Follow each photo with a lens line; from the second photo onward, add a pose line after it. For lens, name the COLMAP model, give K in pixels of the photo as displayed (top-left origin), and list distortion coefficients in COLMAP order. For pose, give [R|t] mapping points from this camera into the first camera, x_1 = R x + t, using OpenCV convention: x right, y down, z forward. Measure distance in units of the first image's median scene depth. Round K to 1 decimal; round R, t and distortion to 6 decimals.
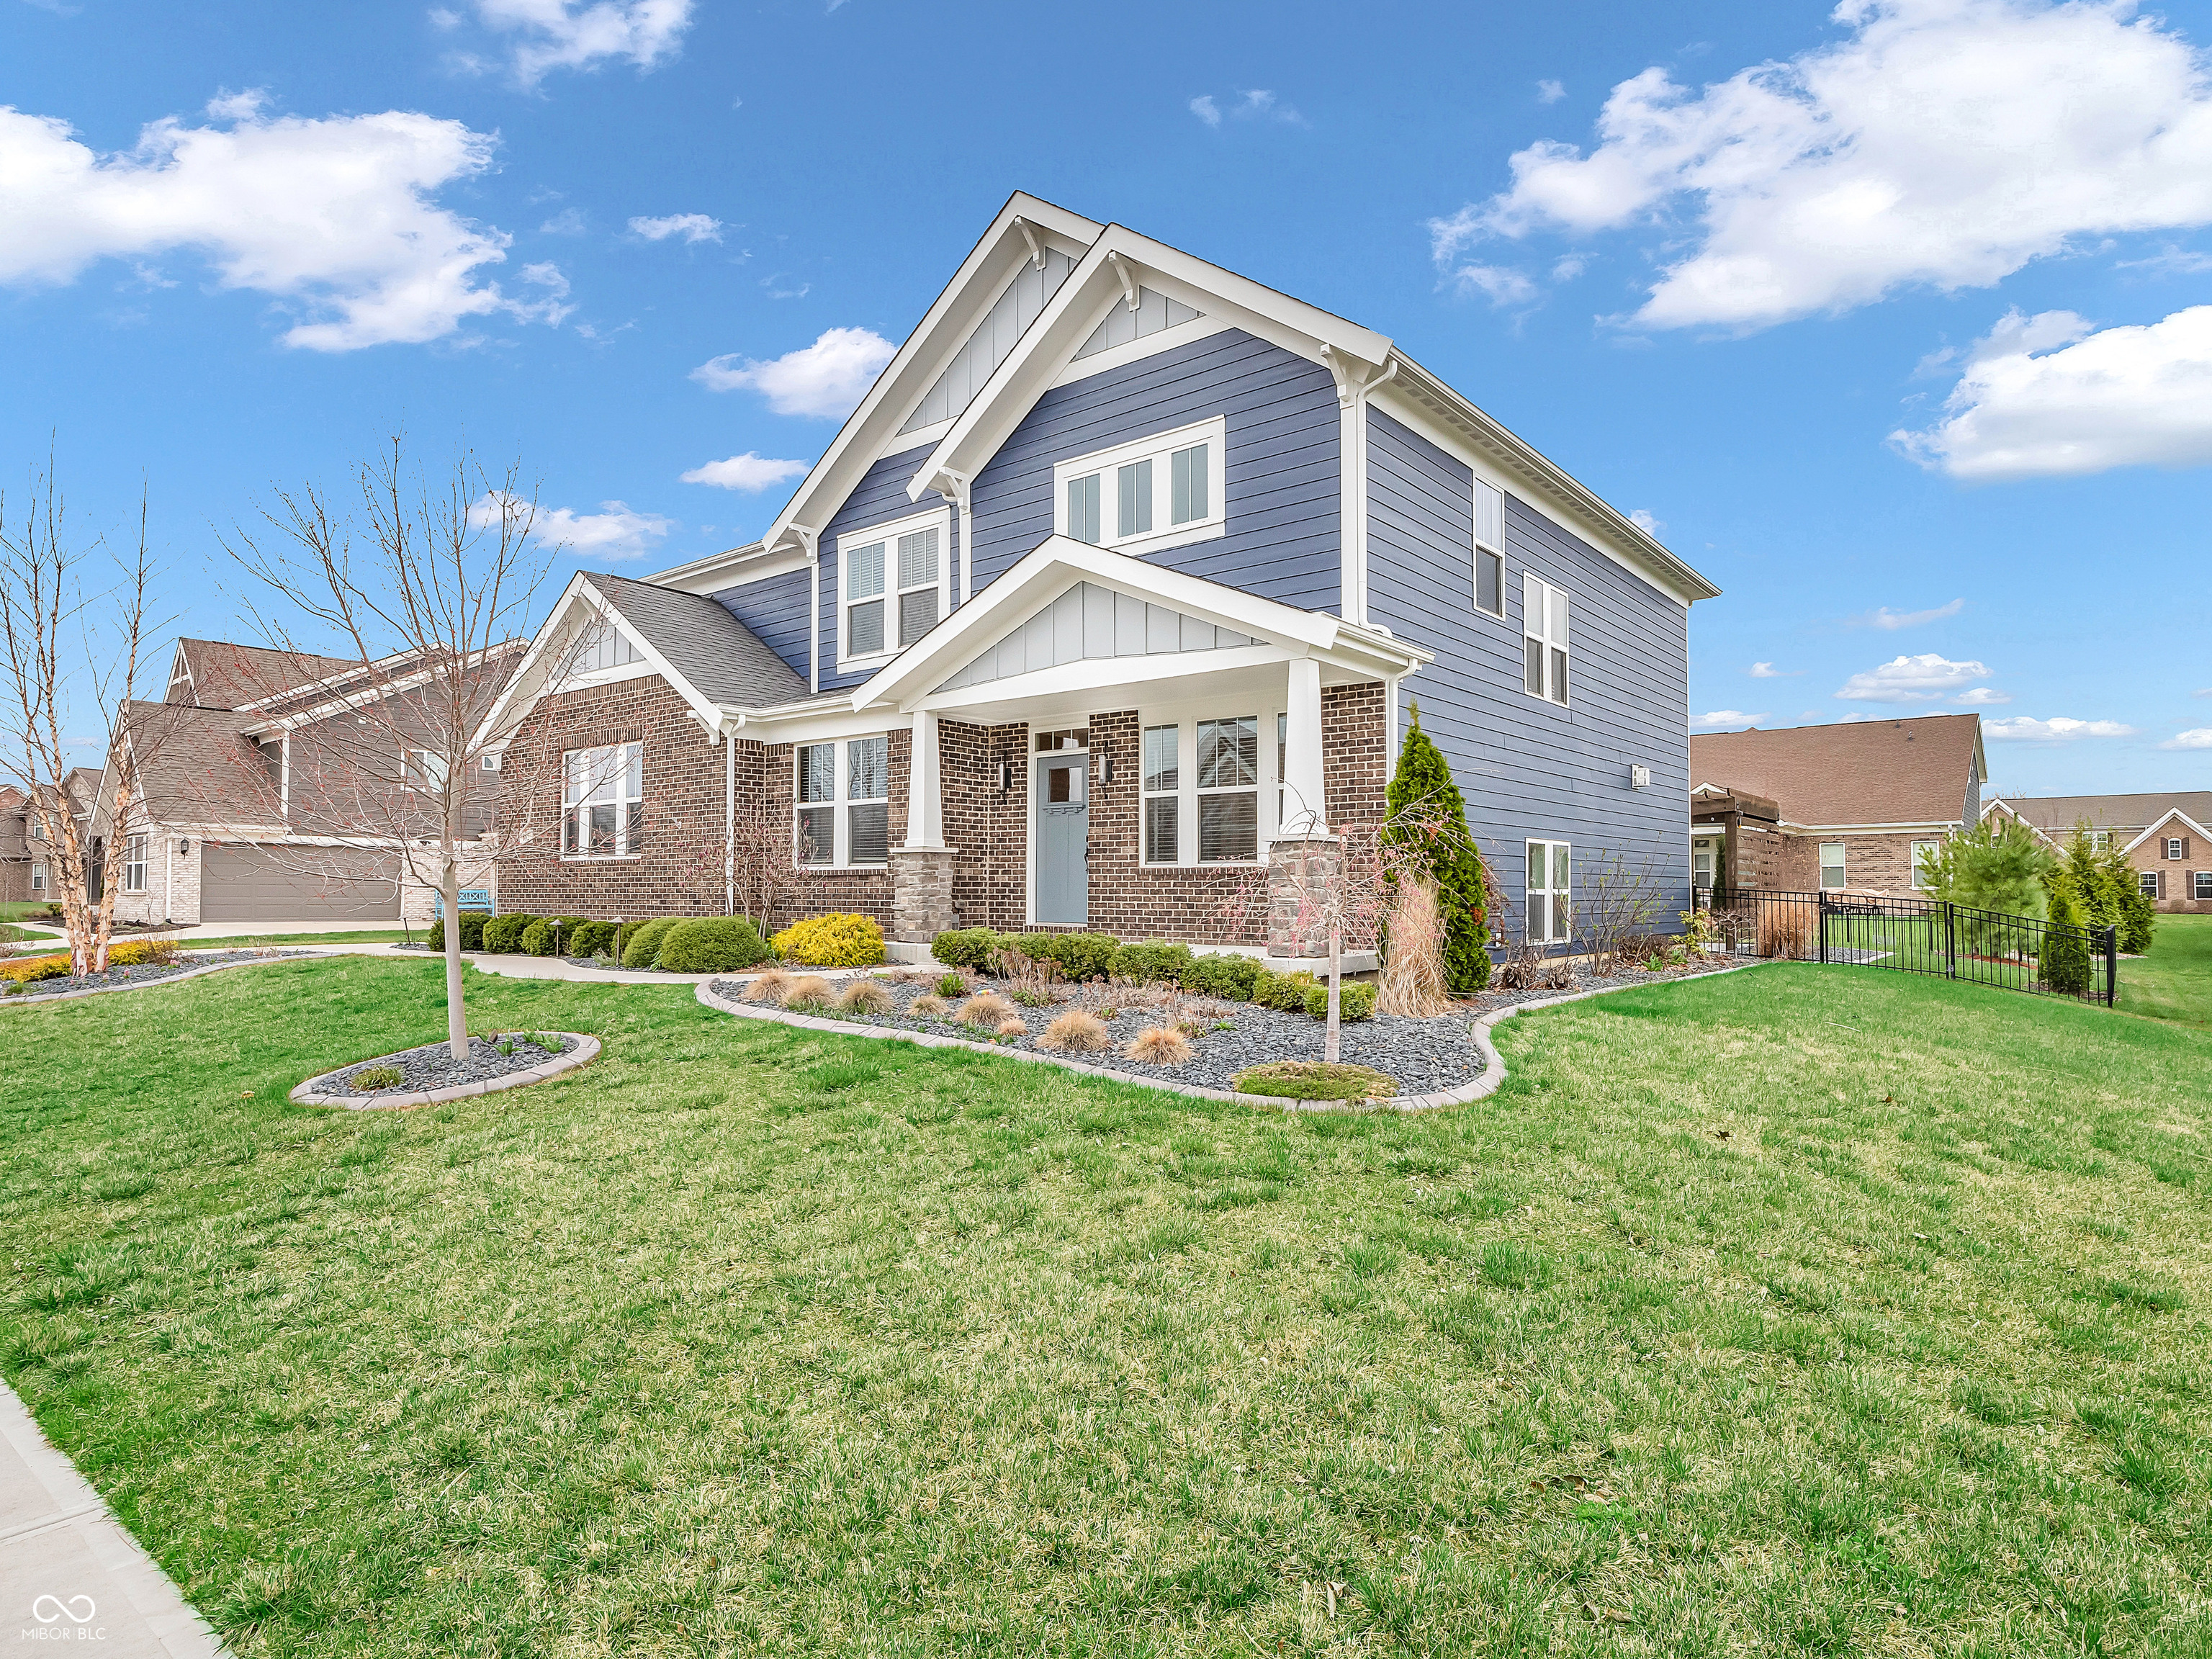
lens RADIAL K [[1293.3, 0, 1067.6], [0, 1293.3, 864.8], [0, 0, 1]] dist [-0.005005, -0.001363]
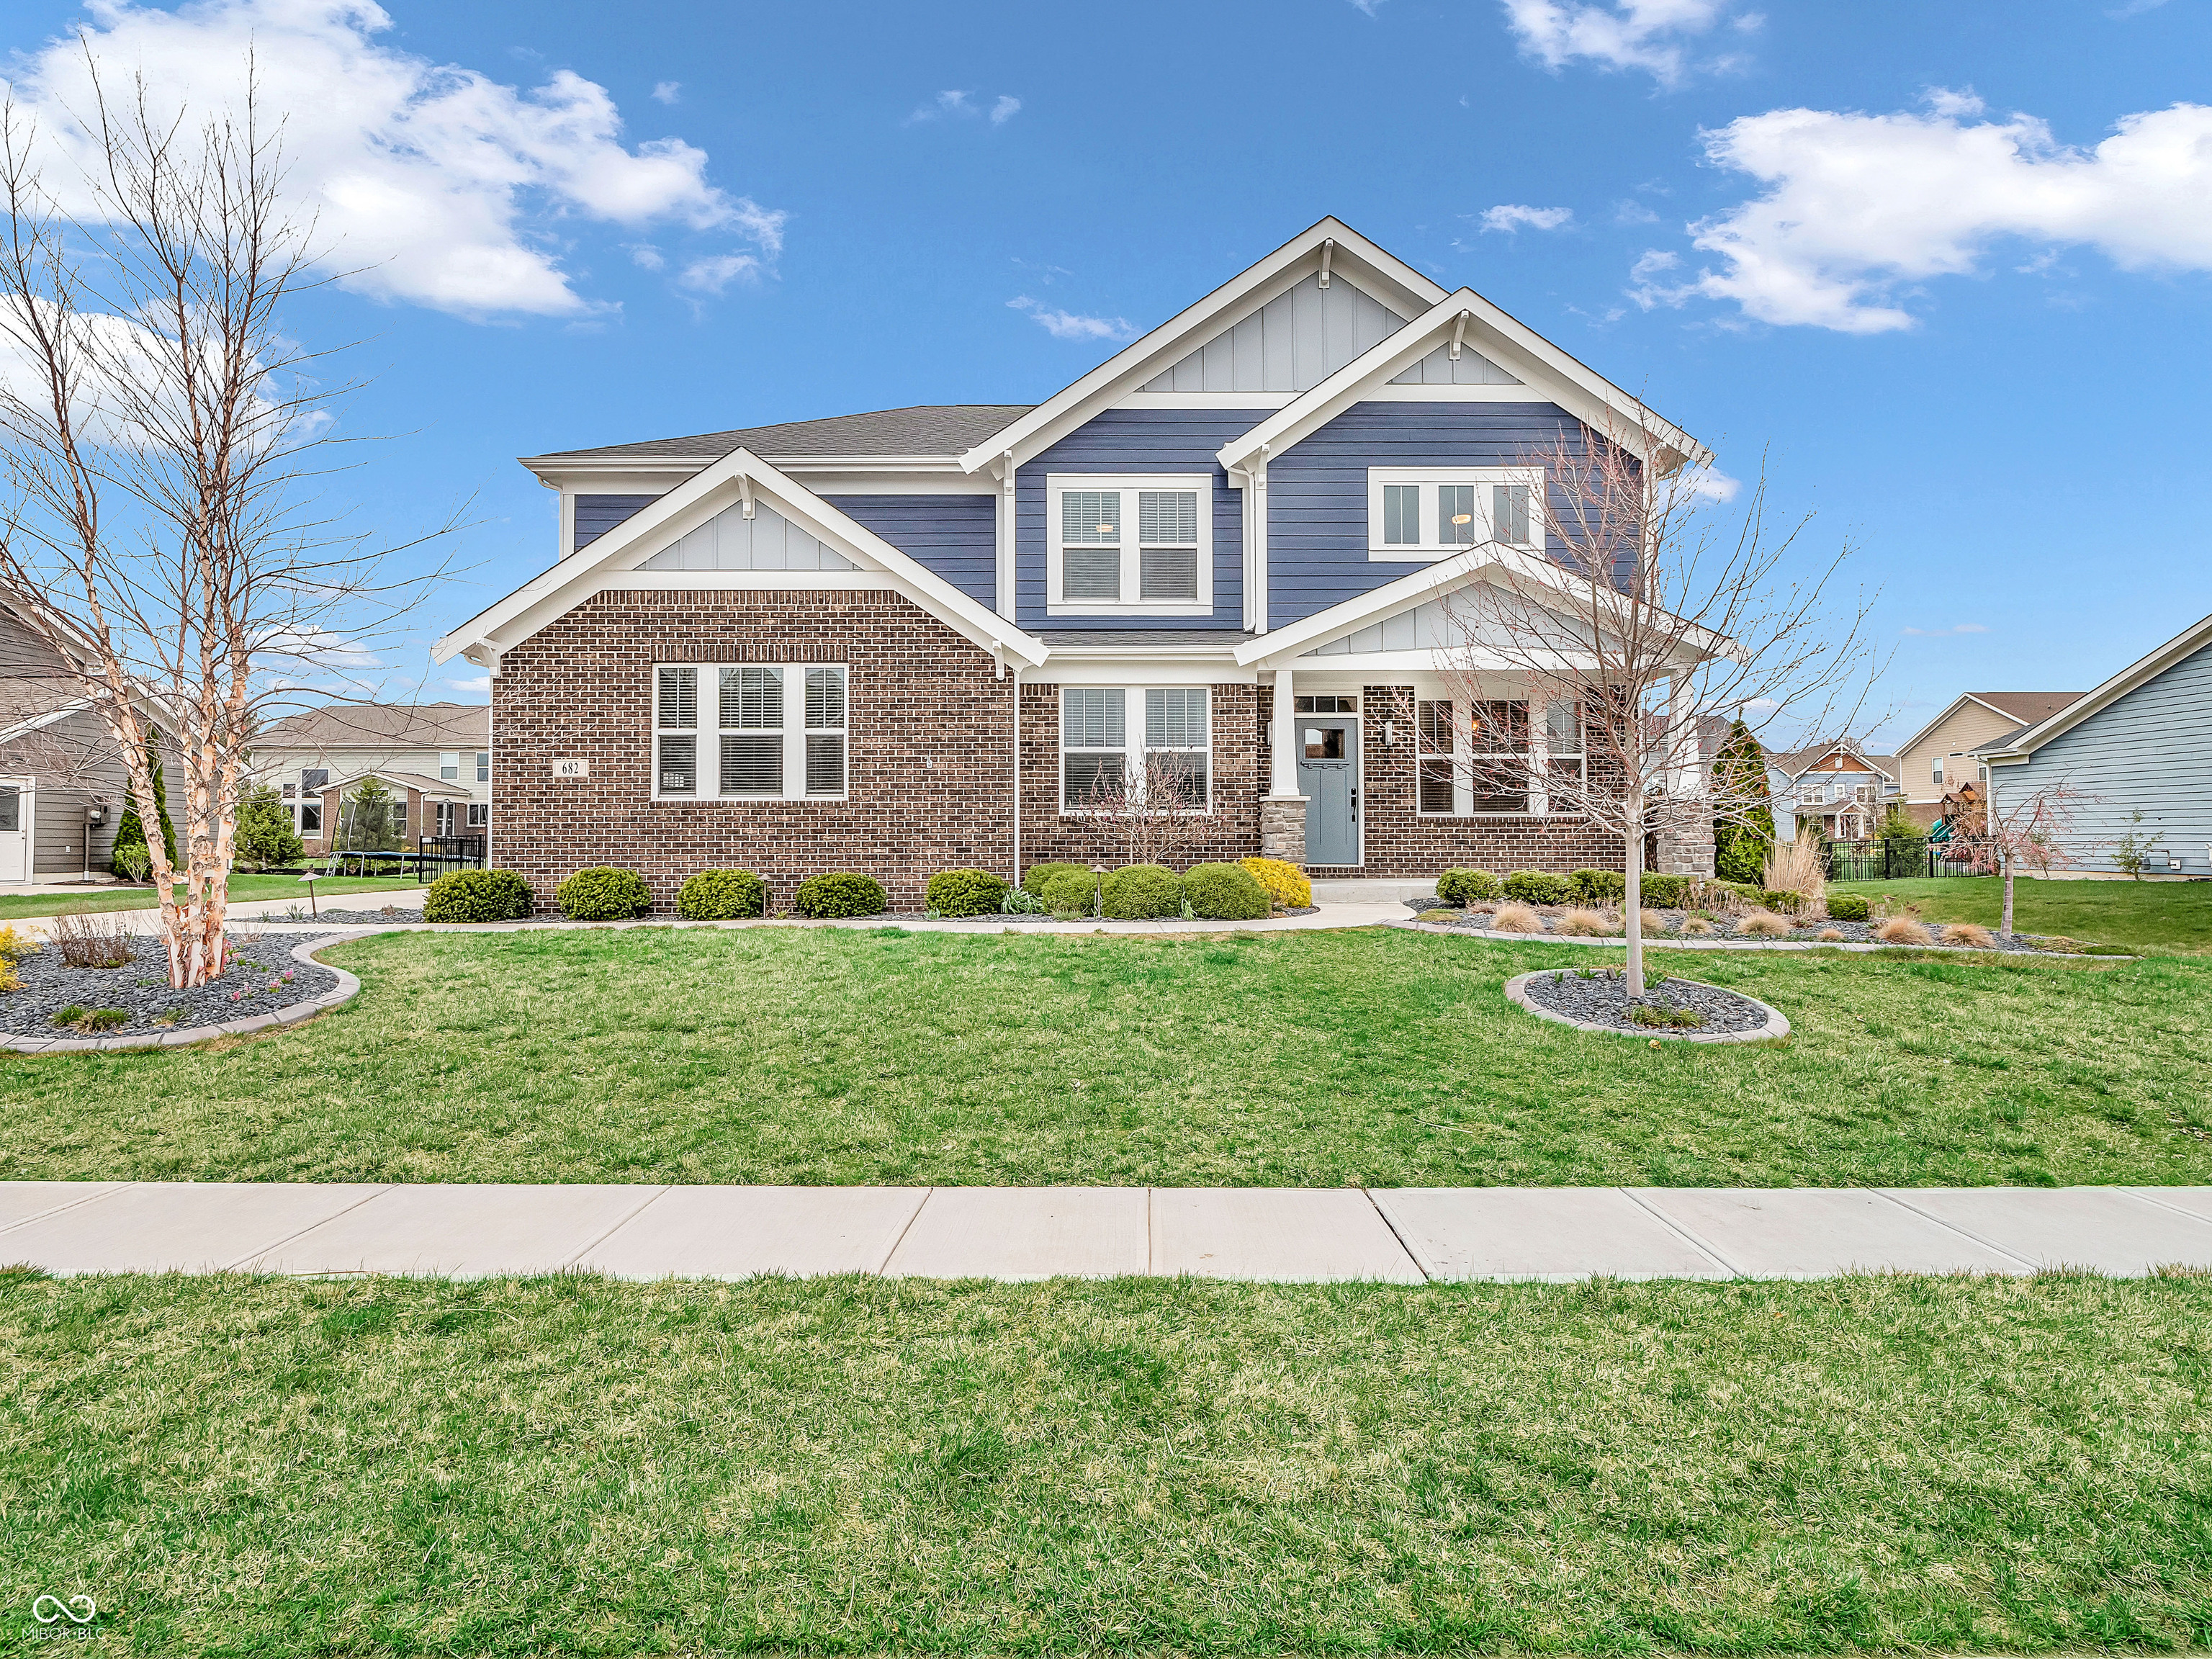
lens RADIAL K [[1170.5, 0, 1106.5], [0, 1170.5, 814.9], [0, 0, 1]] dist [-0.002364, -0.000730]
pose [[0.761242, 0.005372, 0.648446, -0.867710], [-0.015235, 0.999838, 0.009603, -0.005445], [-0.648289, -0.017189, 0.761200, 0.349857]]
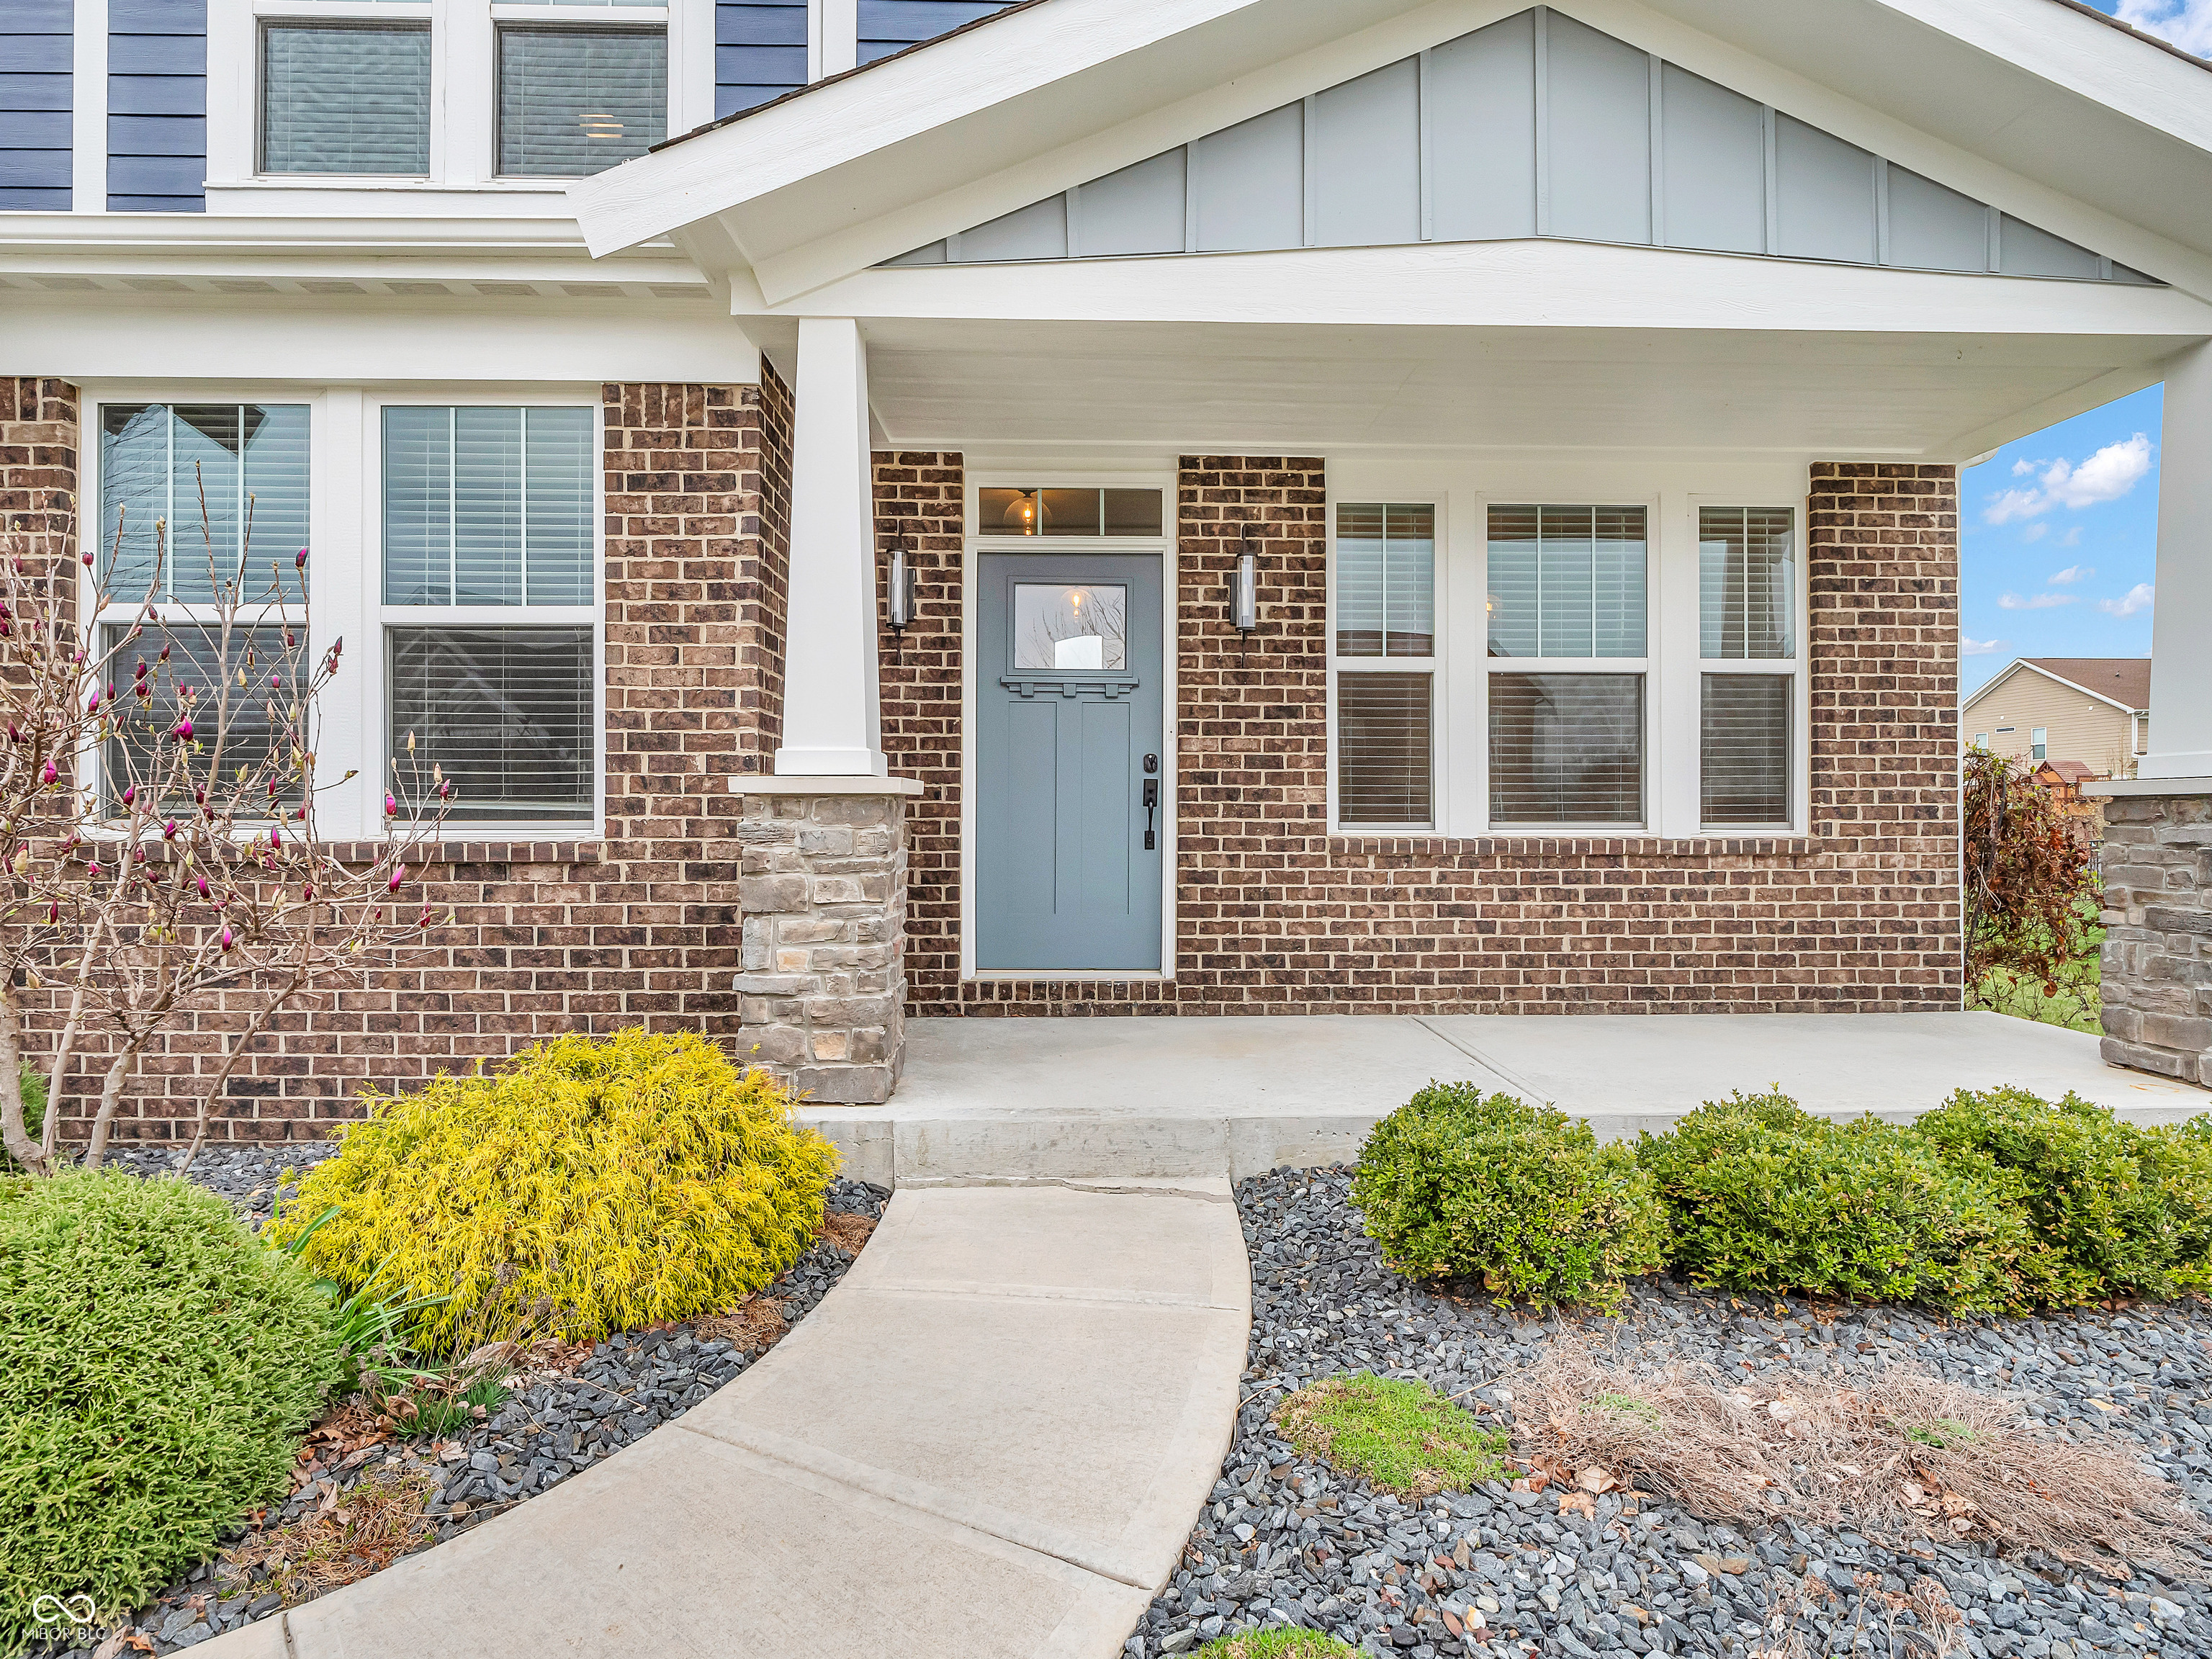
lens RADIAL K [[1146.9, 0, 1114.1], [0, 1146.9, 801.4], [0, 0, 1]] dist [-0.001937, 0.000162]
pose [[0.738960, 0.004133, 0.673736, -0.243997], [-0.016173, 0.999802, 0.011606, -0.012113], [-0.673555, -0.019472, 0.738881, 0.763405]]
